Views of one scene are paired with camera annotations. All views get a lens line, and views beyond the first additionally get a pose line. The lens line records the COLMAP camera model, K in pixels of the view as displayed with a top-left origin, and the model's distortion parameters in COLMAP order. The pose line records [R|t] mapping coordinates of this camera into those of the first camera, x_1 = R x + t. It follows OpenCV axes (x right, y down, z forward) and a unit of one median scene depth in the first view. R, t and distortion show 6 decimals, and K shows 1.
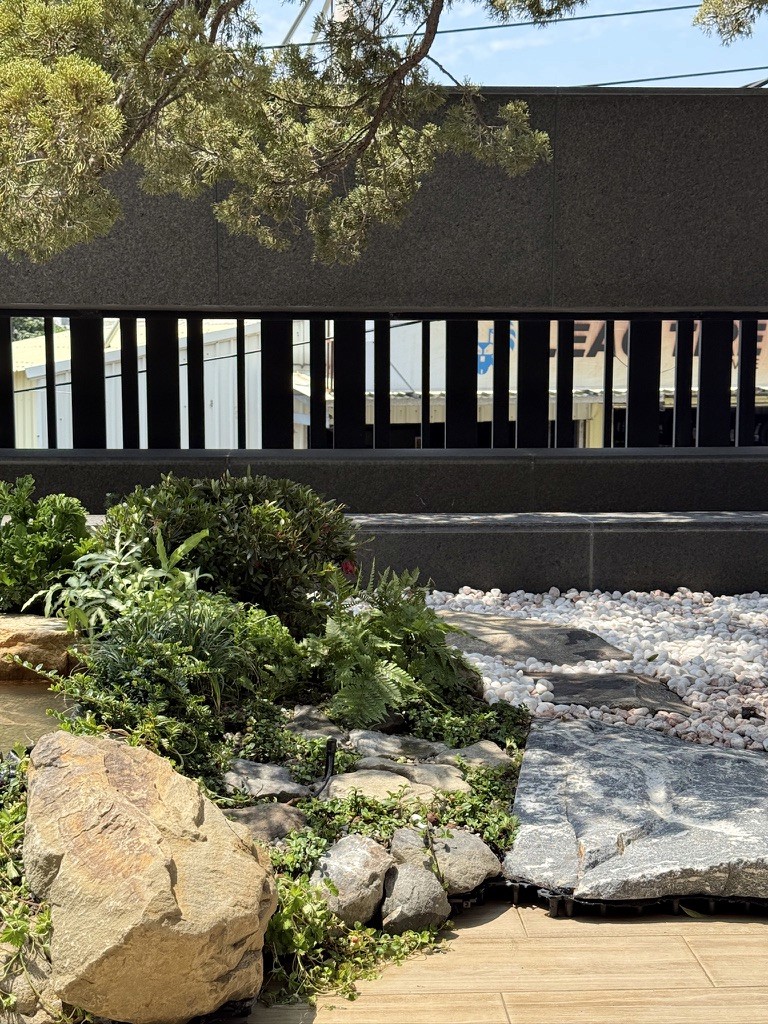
lens RADIAL K [[1443.4, 0, 384.0], [0, 1443.4, 512.0], [0, 0, 1]] dist [0.187201, -0.334142]
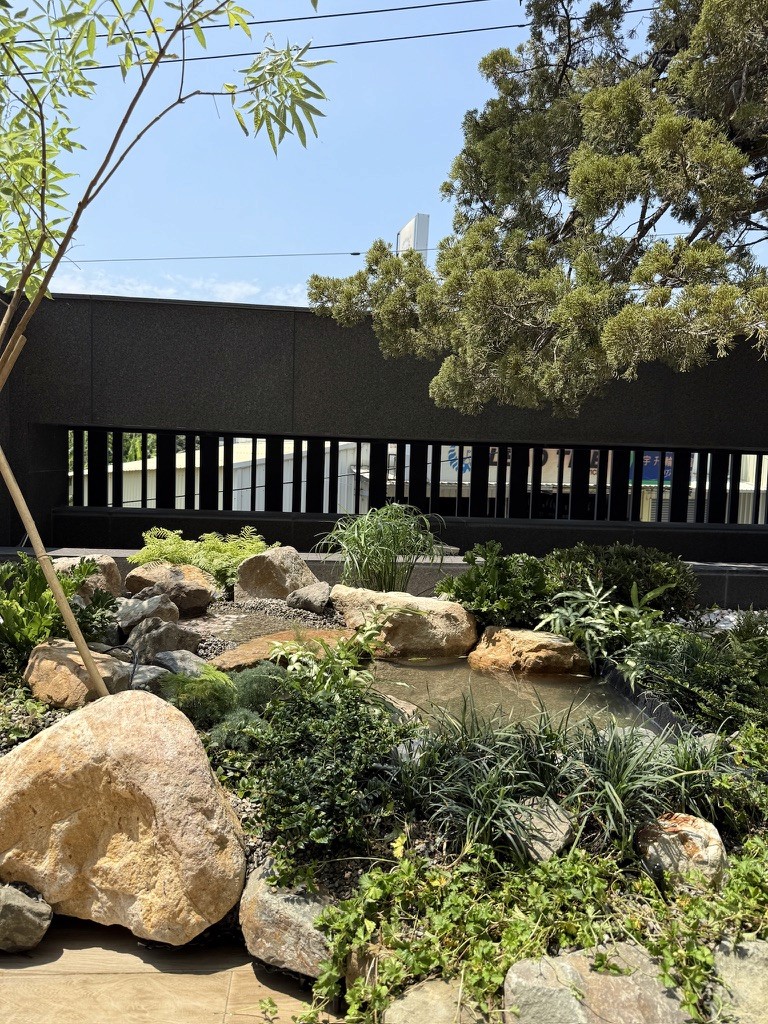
lens RADIAL K [[727.8, 0, 384.0], [0, 727.8, 512.0], [0, 0, 1]] dist [0.112229, -0.157721]
pose [[0.999061, 0.031234, 0.030021, -0.549997], [-0.030189, 0.998943, -0.034665, -0.035305], [-0.031072, 0.033726, 0.998948, 0.226230]]
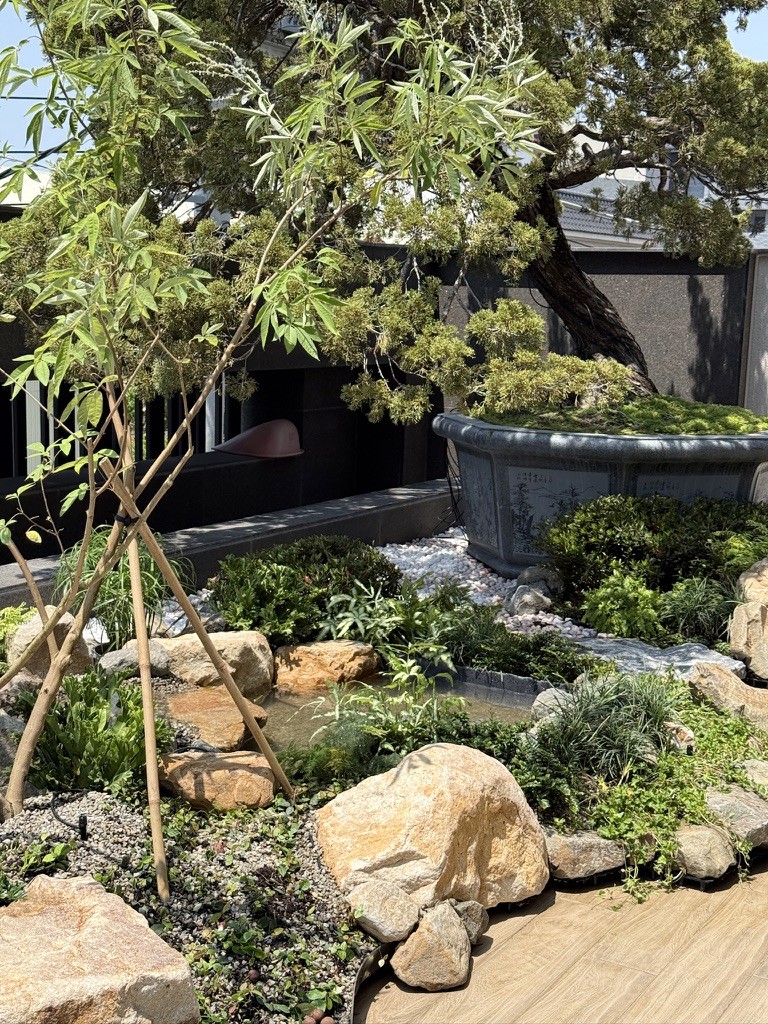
lens RADIAL K [[1443.4, 0, 384.0], [0, 1443.4, 512.0], [0, 0, 1]] dist [0.187201, -0.334142]
pose [[0.552806, -0.110096, 0.826005, -1.903324], [0.061895, 0.993921, 0.091054, -0.268678], [-0.831008, 0.000790, 0.556260, 0.070608]]
